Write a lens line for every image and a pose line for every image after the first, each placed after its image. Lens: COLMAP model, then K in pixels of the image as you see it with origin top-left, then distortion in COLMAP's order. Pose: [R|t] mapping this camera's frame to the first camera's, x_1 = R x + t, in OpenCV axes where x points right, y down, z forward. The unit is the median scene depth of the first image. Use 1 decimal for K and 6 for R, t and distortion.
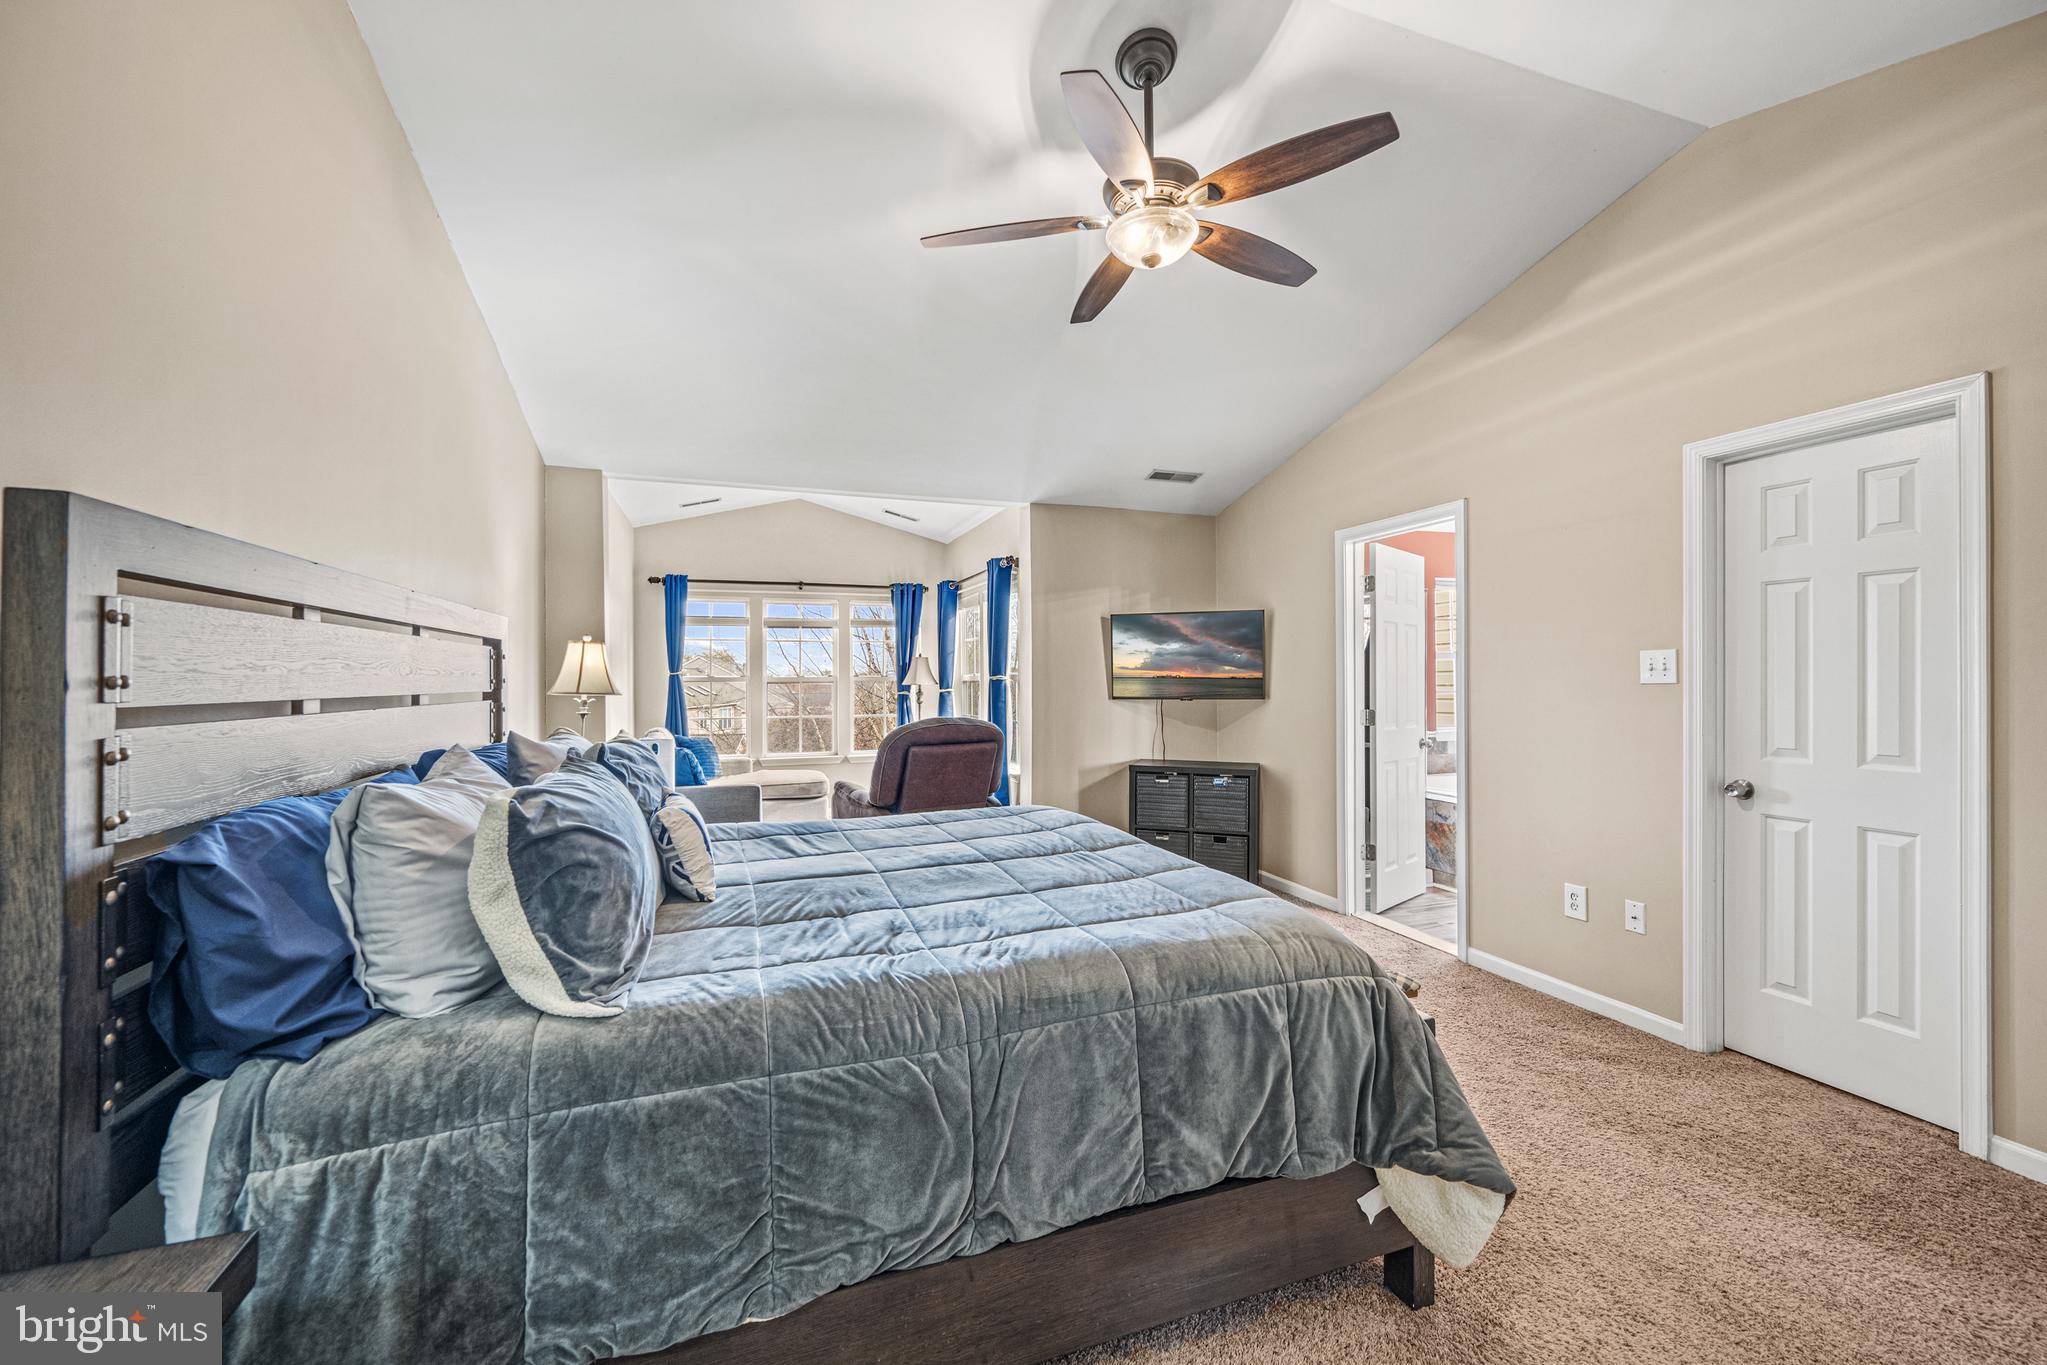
lens RADIAL K [[827.0, 0, 1026.6], [0, 827.0, 680.8], [0, 0, 1]] dist [-0.003894, 0.000667]
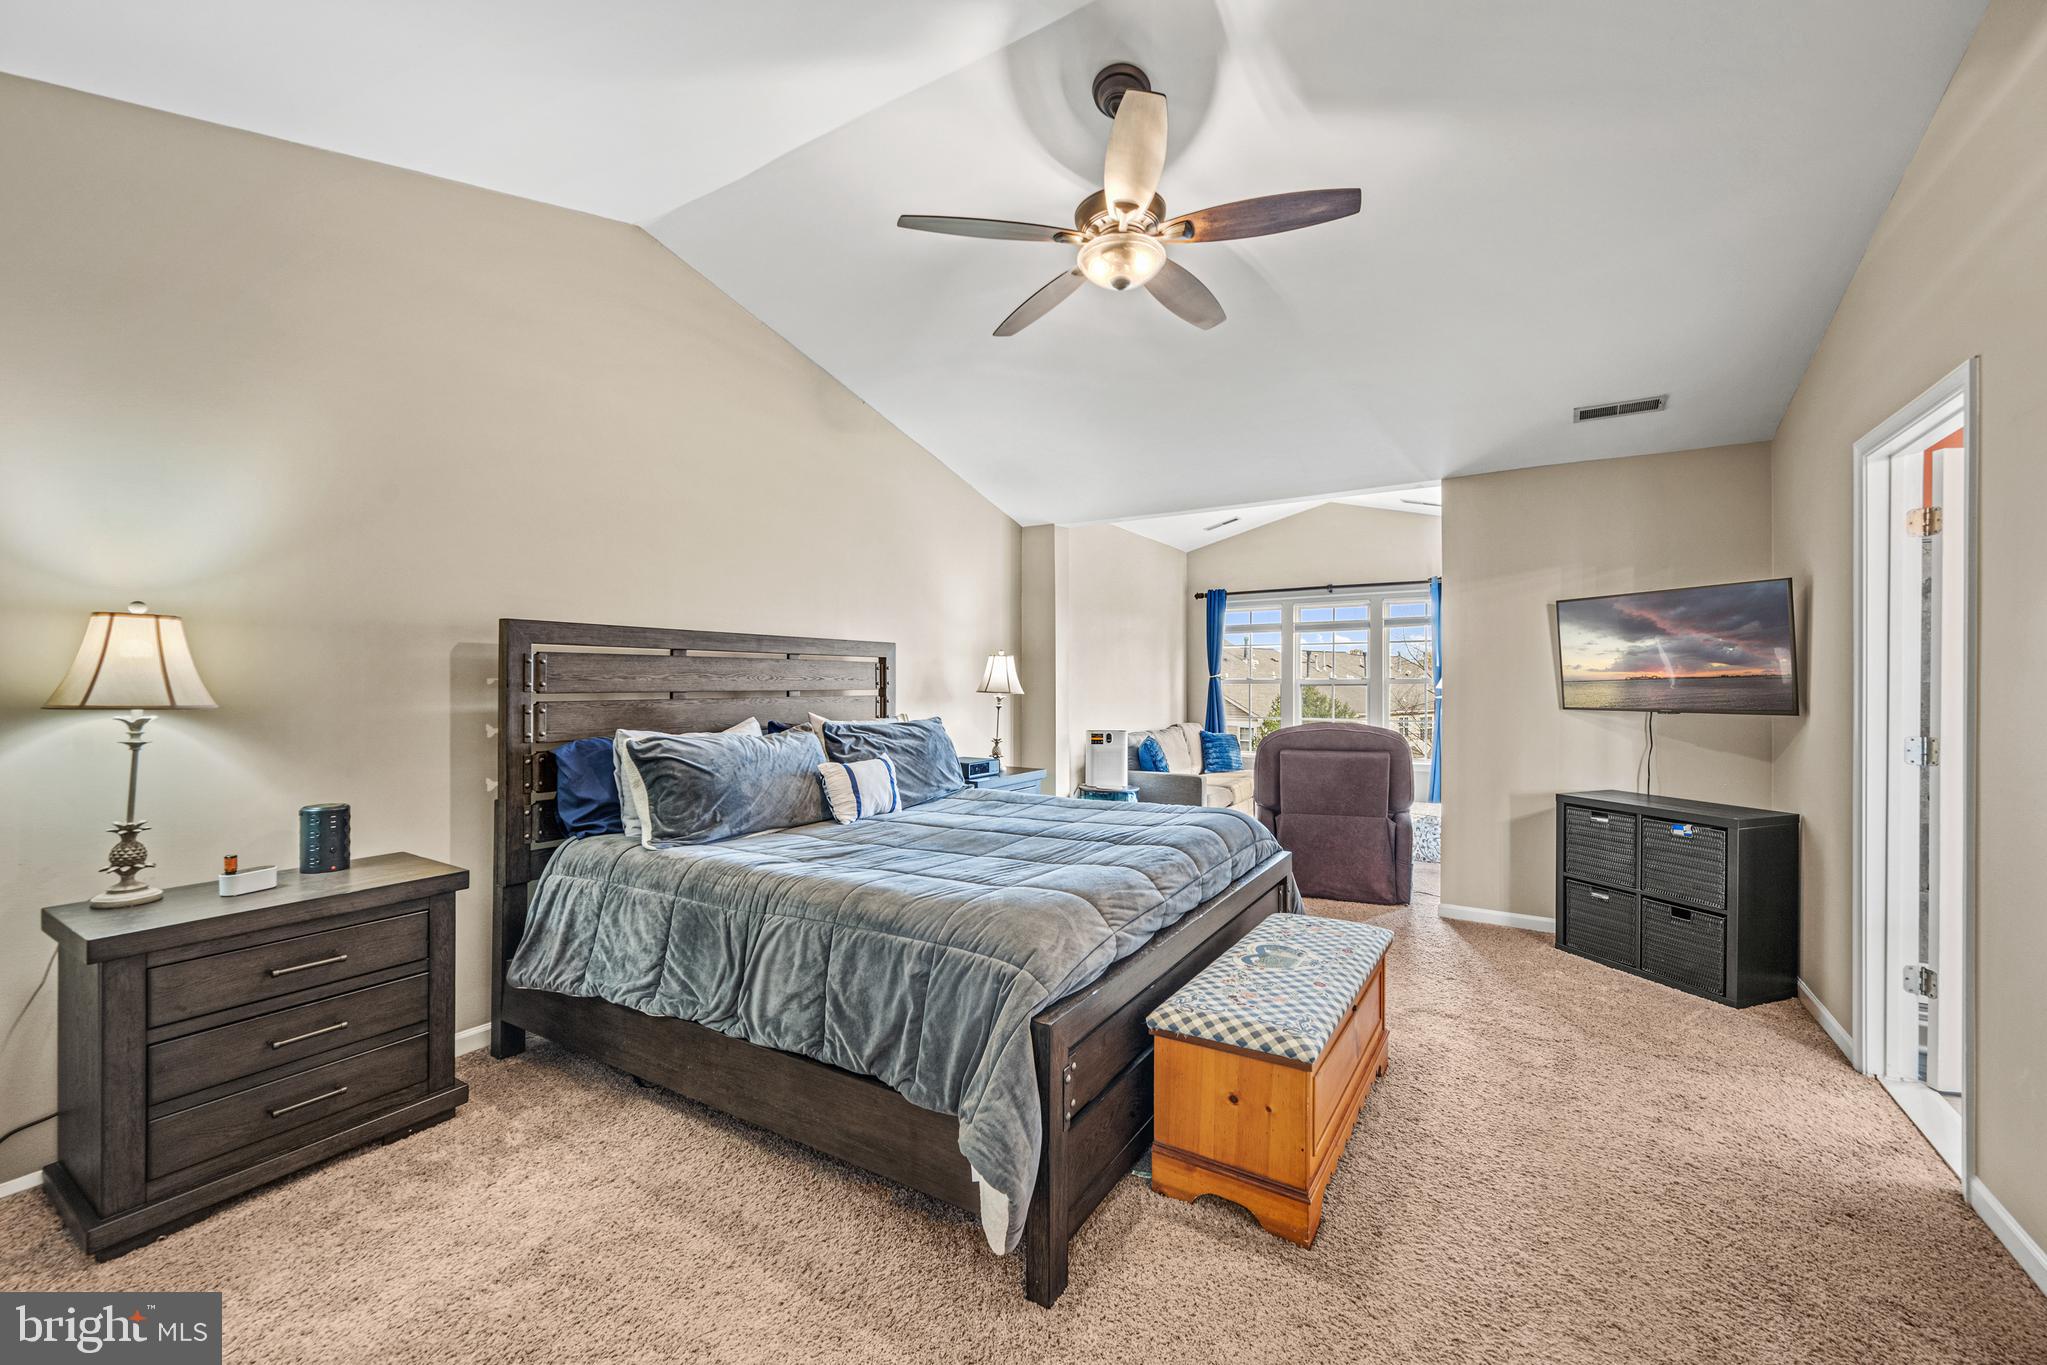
lens RADIAL K [[827.0, 0, 1015.8], [0, 827.0, 687.2], [0, 0, 1]] dist [-0.003894, 0.000667]
pose [[0.614495, 0.009393, -0.788865, 0.392967], [-0.004141, 0.999954, 0.008680, -0.003211], [0.788910, -0.002067, 0.614505, 0.111111]]
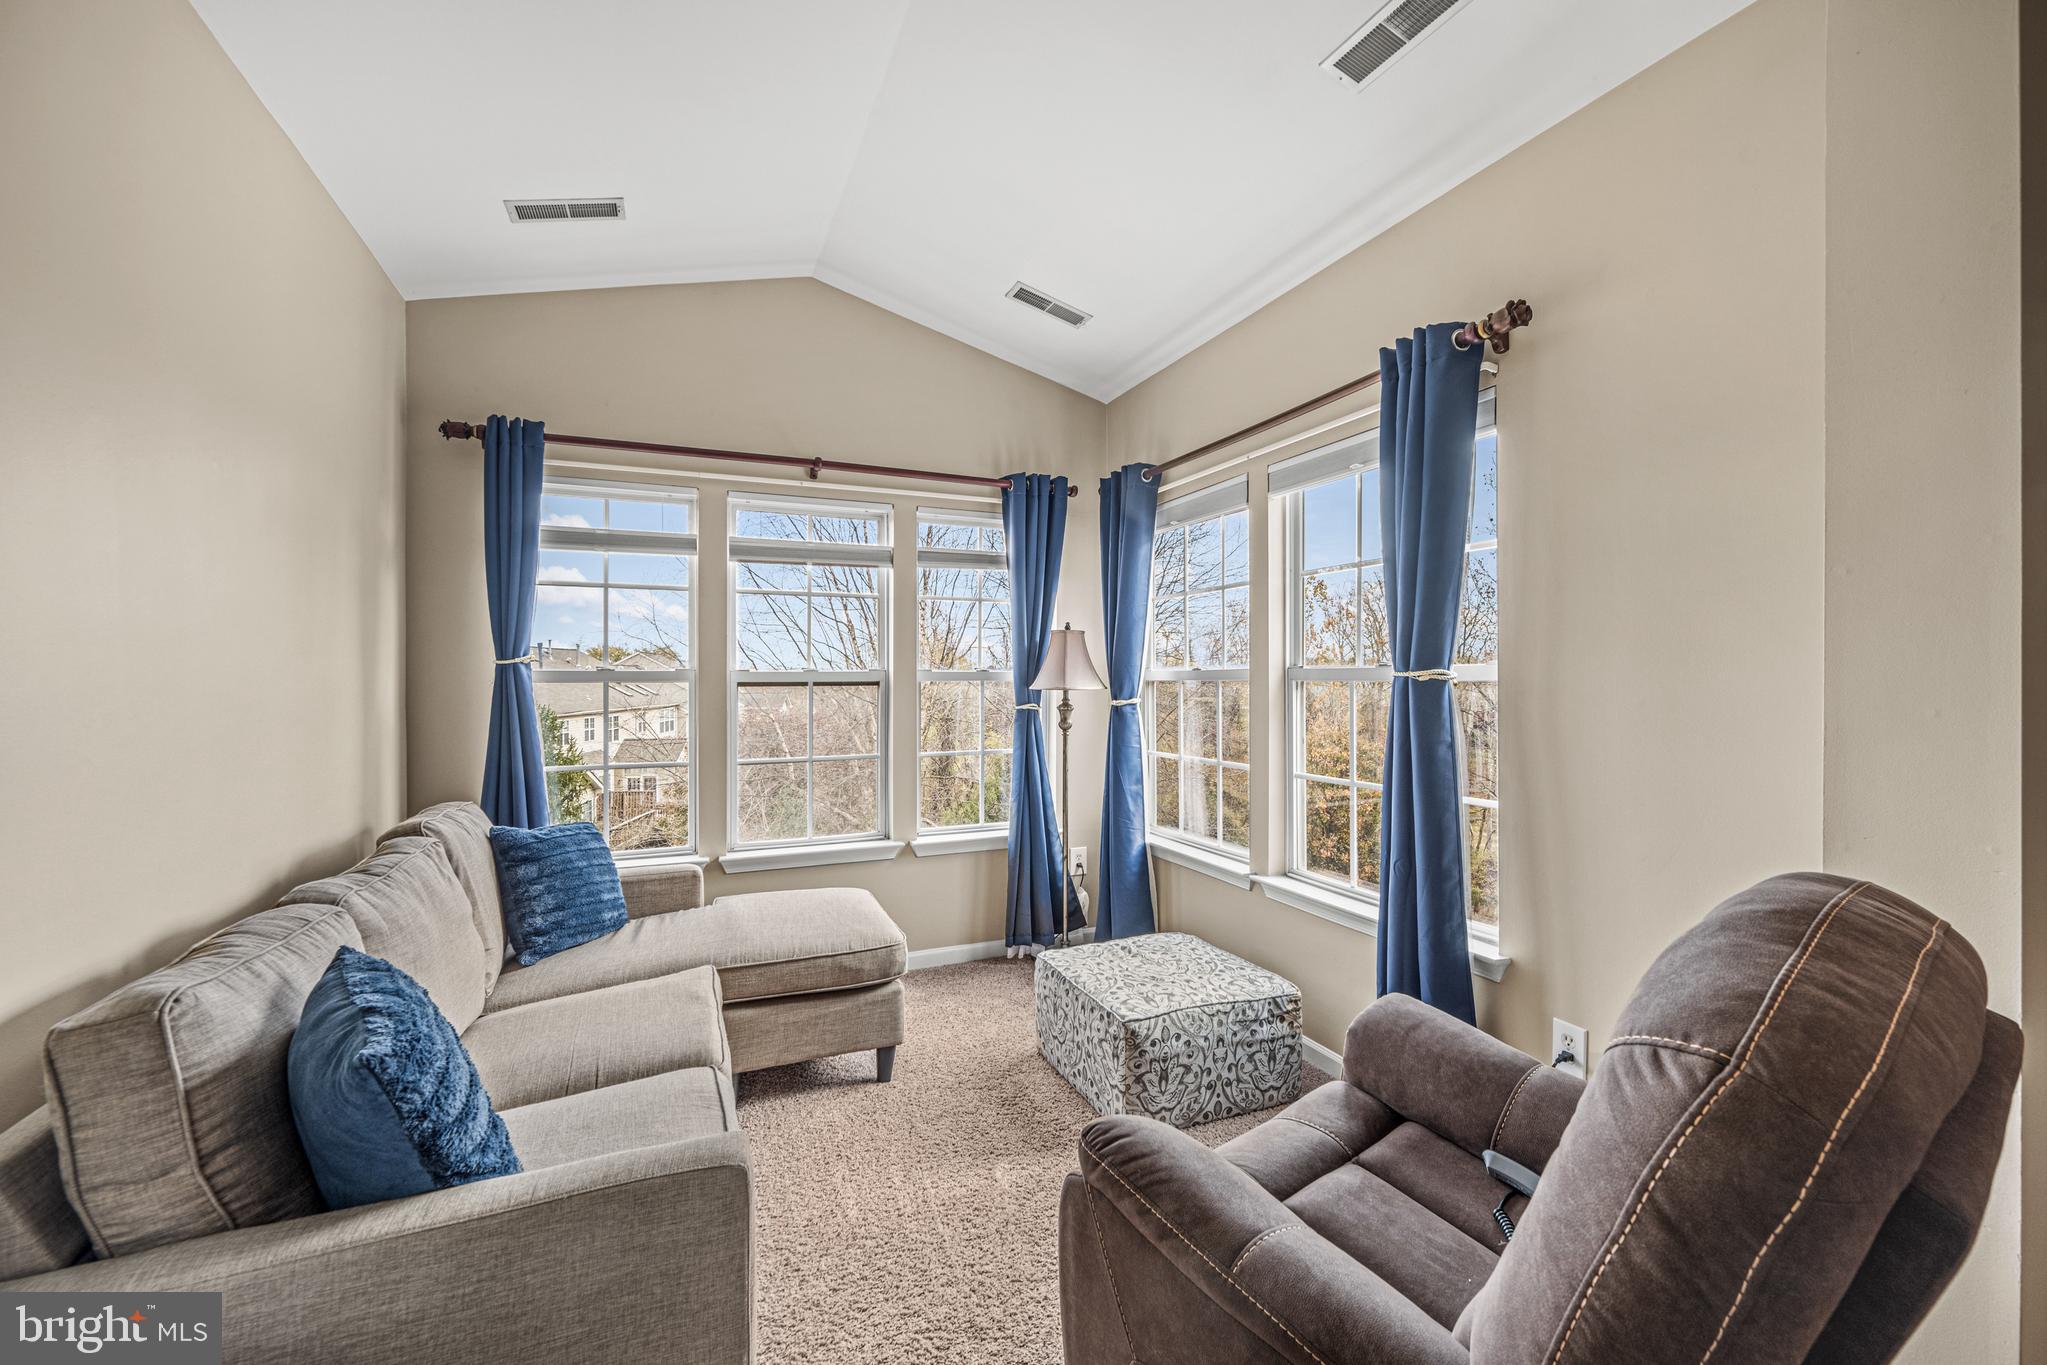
lens RADIAL K [[827.0, 0, 1022.3], [0, 827.0, 679.4], [0, 0, 1]] dist [-0.003894, 0.000667]
pose [[0.998718, 0.003685, 0.050488, -0.252718], [-0.003474, 0.999985, -0.004264, 0.000712], [-0.050503, 0.004083, 0.998716, 0.757133]]
